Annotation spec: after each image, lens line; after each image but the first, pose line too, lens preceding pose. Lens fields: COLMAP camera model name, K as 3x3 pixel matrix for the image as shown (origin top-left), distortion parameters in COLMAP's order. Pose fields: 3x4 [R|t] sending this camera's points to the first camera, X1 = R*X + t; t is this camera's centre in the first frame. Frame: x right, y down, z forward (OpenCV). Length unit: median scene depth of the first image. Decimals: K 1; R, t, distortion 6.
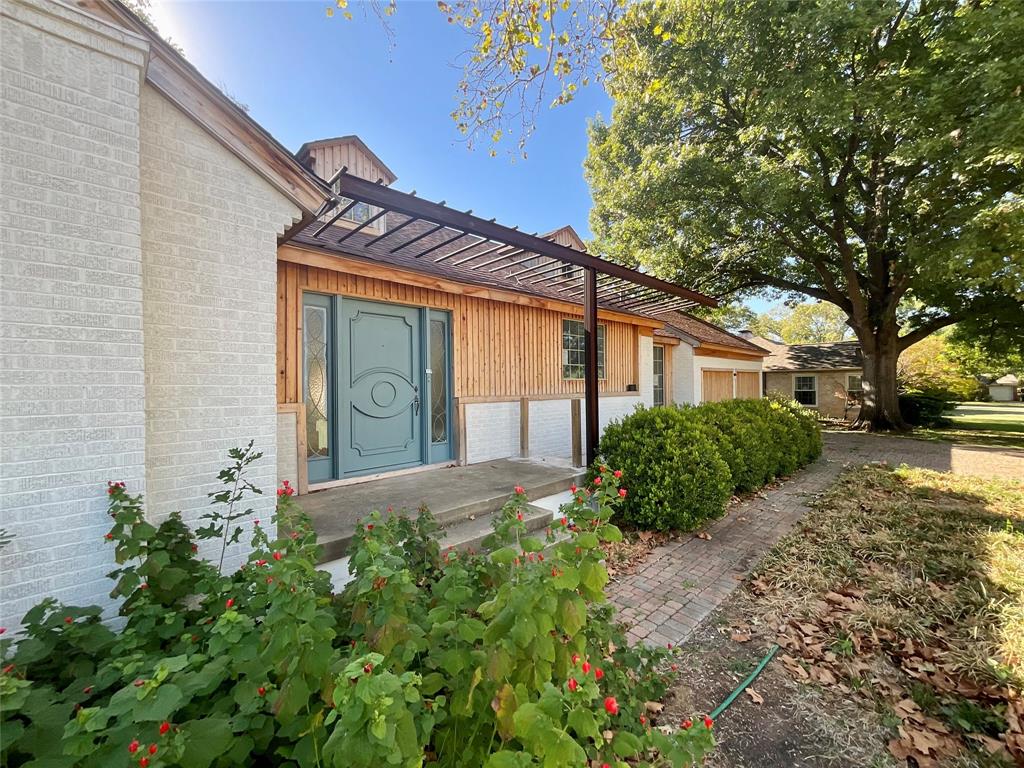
lens RADIAL K [[418.5, 0, 511.3], [0, 418.5, 384.6], [0, 0, 1]] dist [-0.002065, -0.000333]
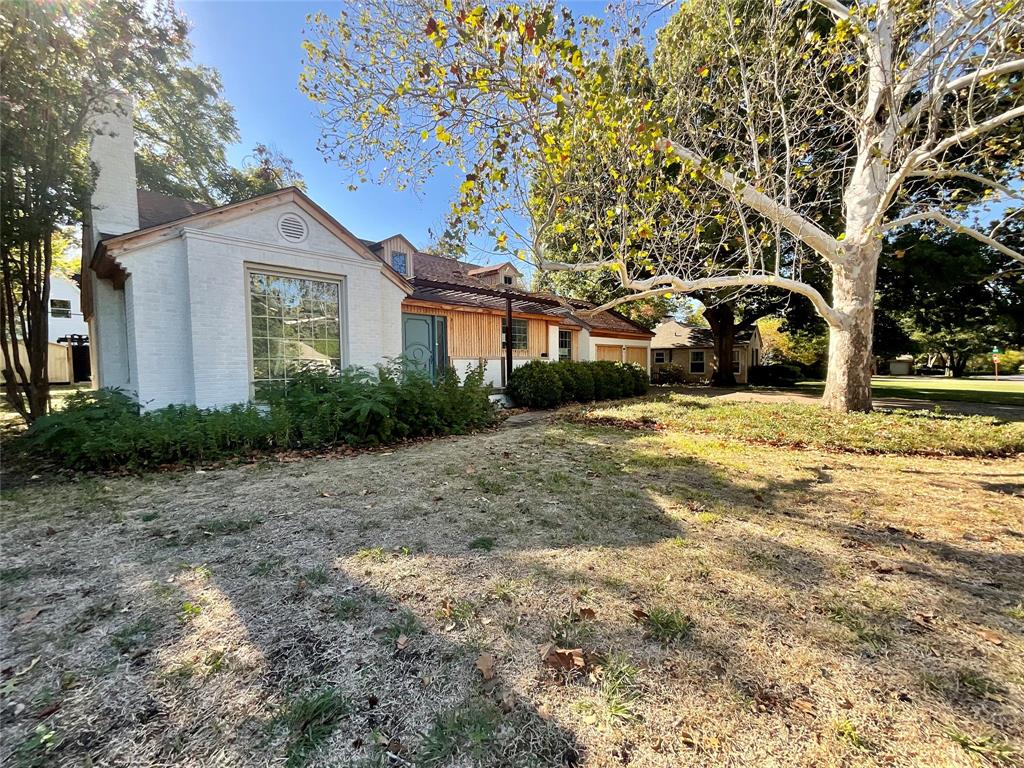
lens RADIAL K [[418.5, 0, 514.0], [0, 418.5, 384.5], [0, 0, 1]] dist [-0.002065, -0.000333]
pose [[0.997710, -0.003533, 0.067549, 0.059277], [0.000036, 0.998662, 0.051709, 0.062891], [-0.067641, -0.051588, 0.996375, -1.179991]]
